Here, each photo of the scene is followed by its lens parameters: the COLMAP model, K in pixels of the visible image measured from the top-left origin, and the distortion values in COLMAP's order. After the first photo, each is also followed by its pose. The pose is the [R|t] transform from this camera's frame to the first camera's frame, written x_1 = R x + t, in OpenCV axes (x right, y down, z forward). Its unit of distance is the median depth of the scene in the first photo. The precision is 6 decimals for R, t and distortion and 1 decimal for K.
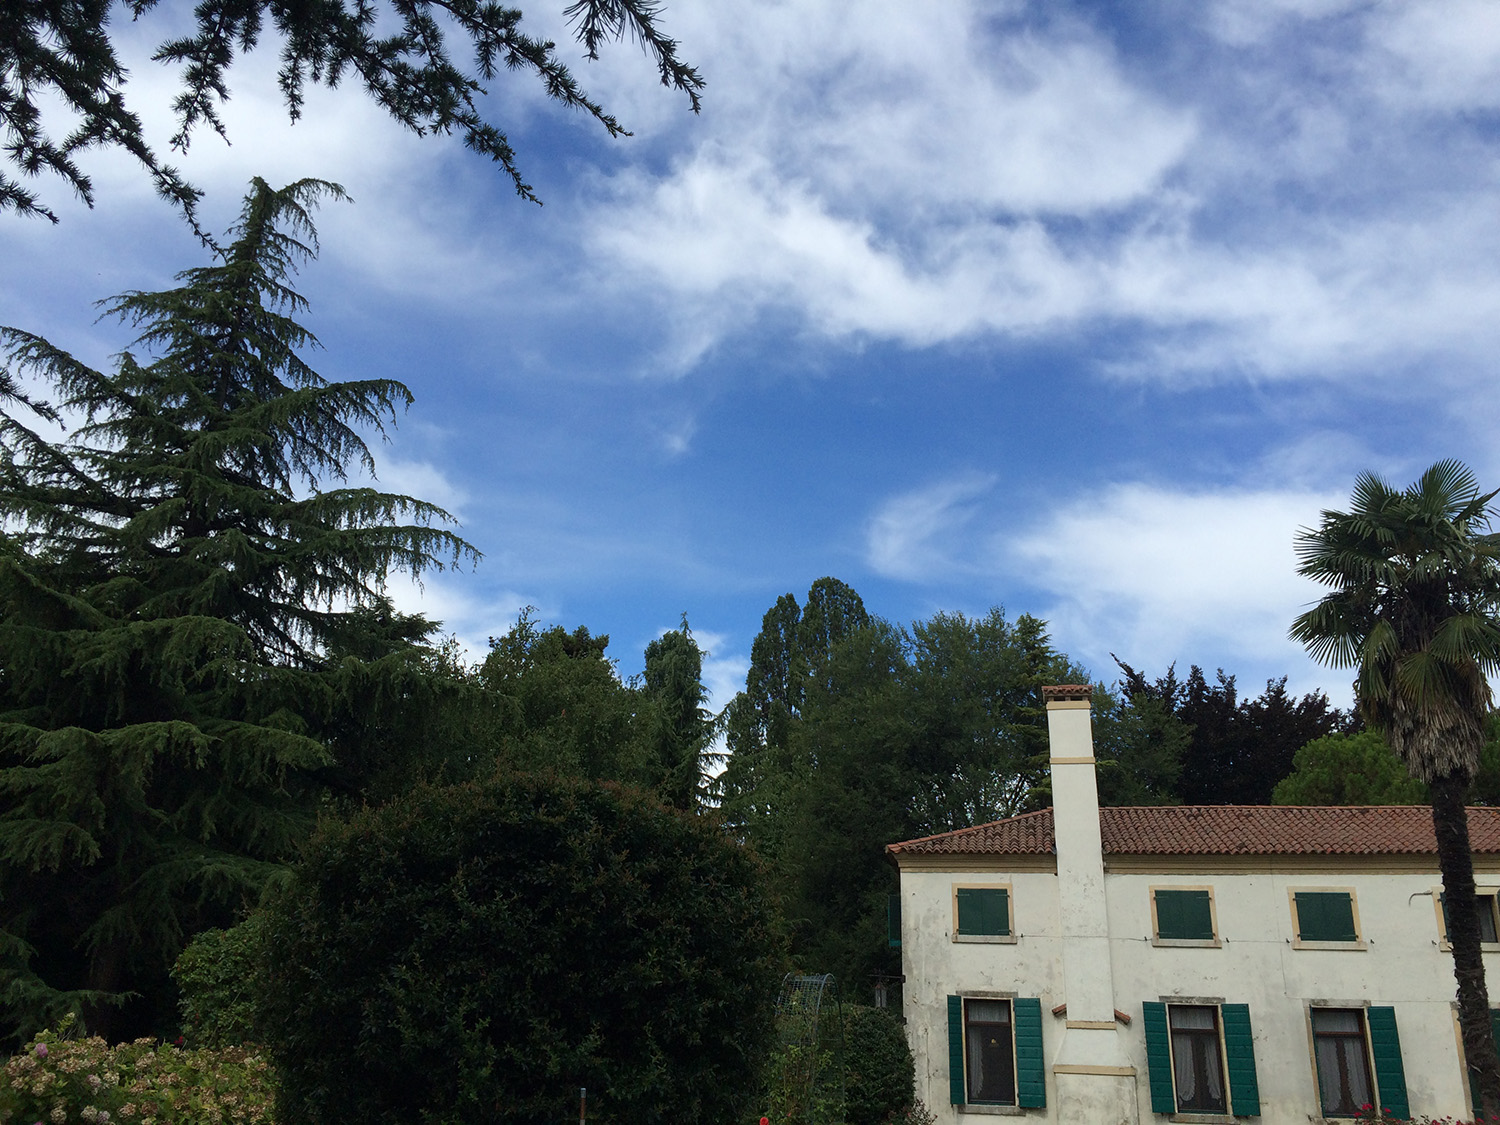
lens RADIAL K [[1288.2, 0, 748.9], [0, 1288.2, 563.4], [0, 0, 1]] dist [0.082424, -0.107687]
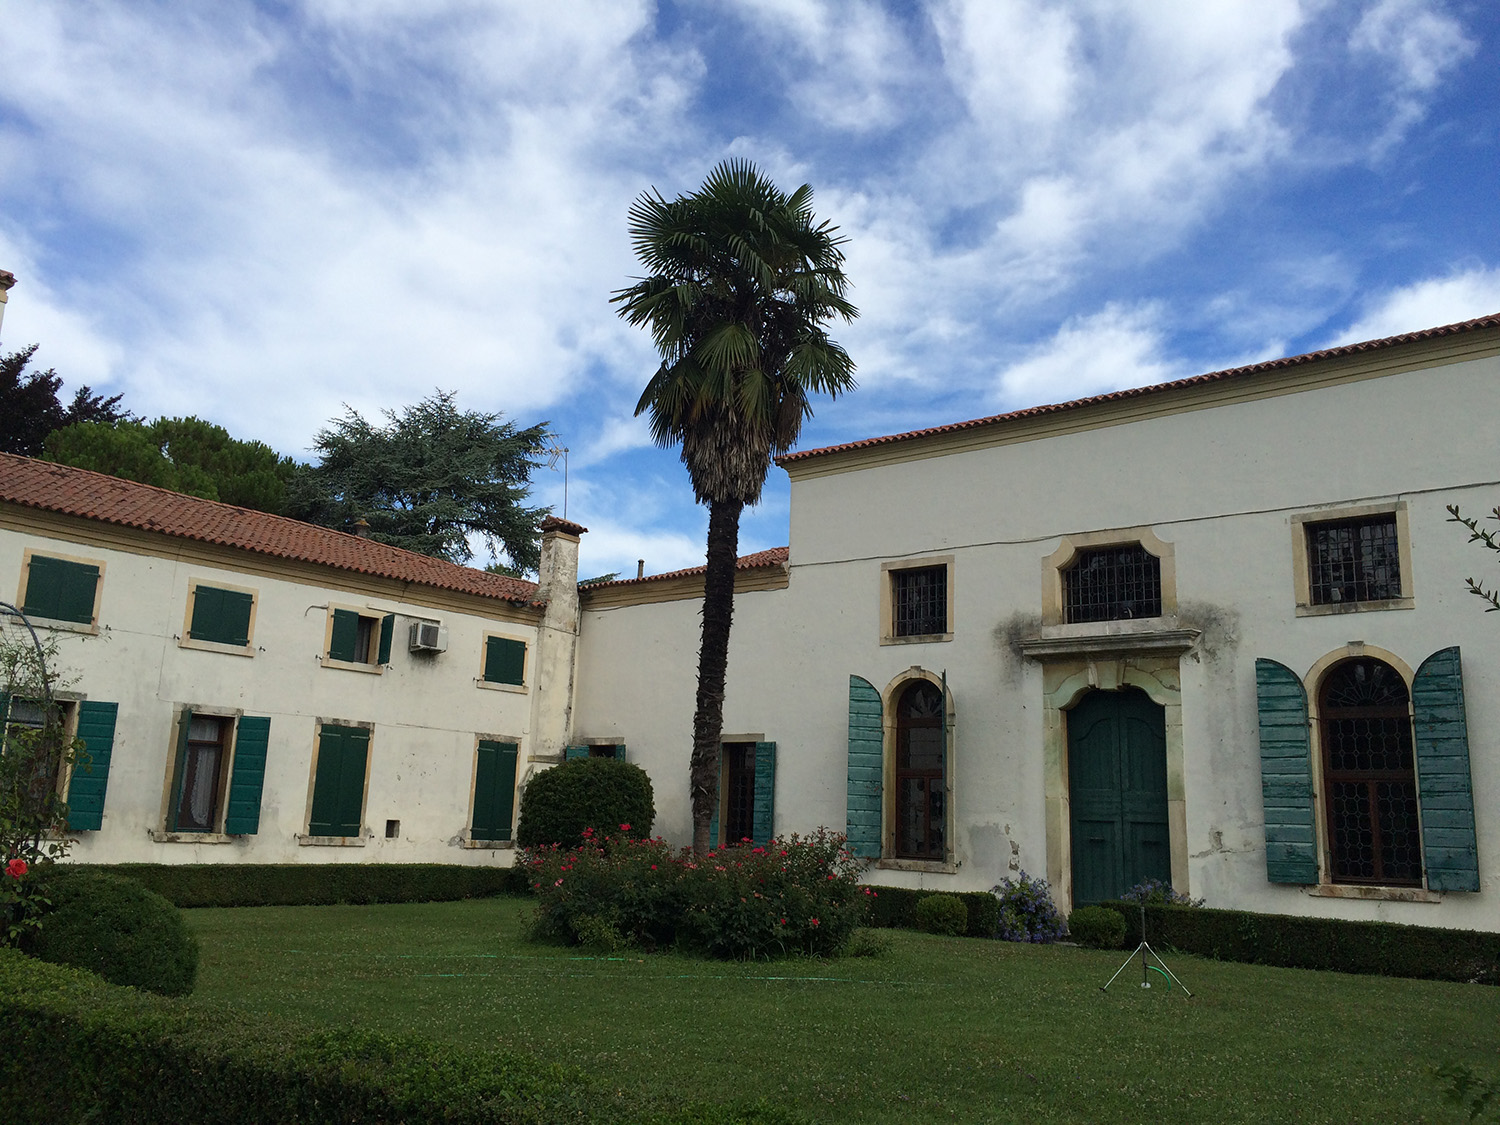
lens RADIAL K [[1288.2, 0, 742.6], [0, 1288.2, 557.8], [0, 0, 1]] dist [0.082424, -0.107687]
pose [[0.485695, 0.176792, 0.856064, -0.141802], [-0.344531, 0.938773, 0.001599, 0.109884], [-0.803367, -0.295717, 0.516868, 0.274434]]
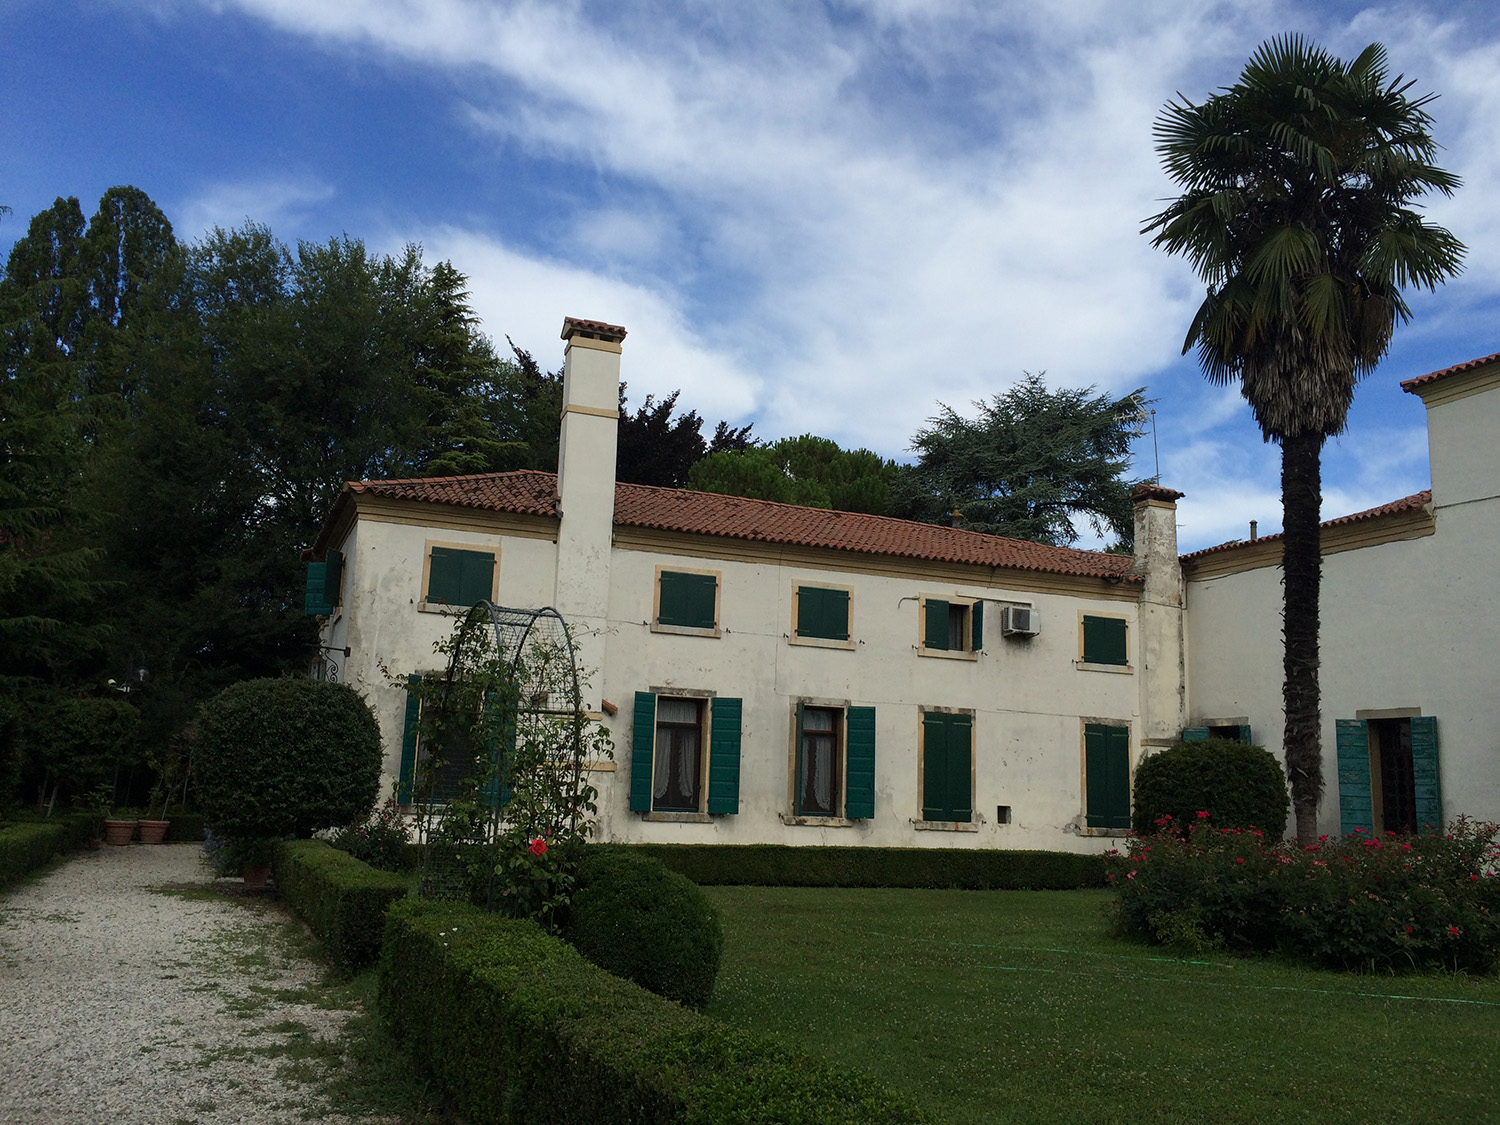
lens RADIAL K [[1288.2, 0, 738.8], [0, 1288.2, 561.4], [0, 0, 1]] dist [0.082424, -0.107687]
pose [[0.838872, 0.102721, 0.534549, -0.103598], [-0.213400, 0.965480, 0.149360, 0.108081], [-0.500754, -0.239367, 0.831835, 0.268941]]
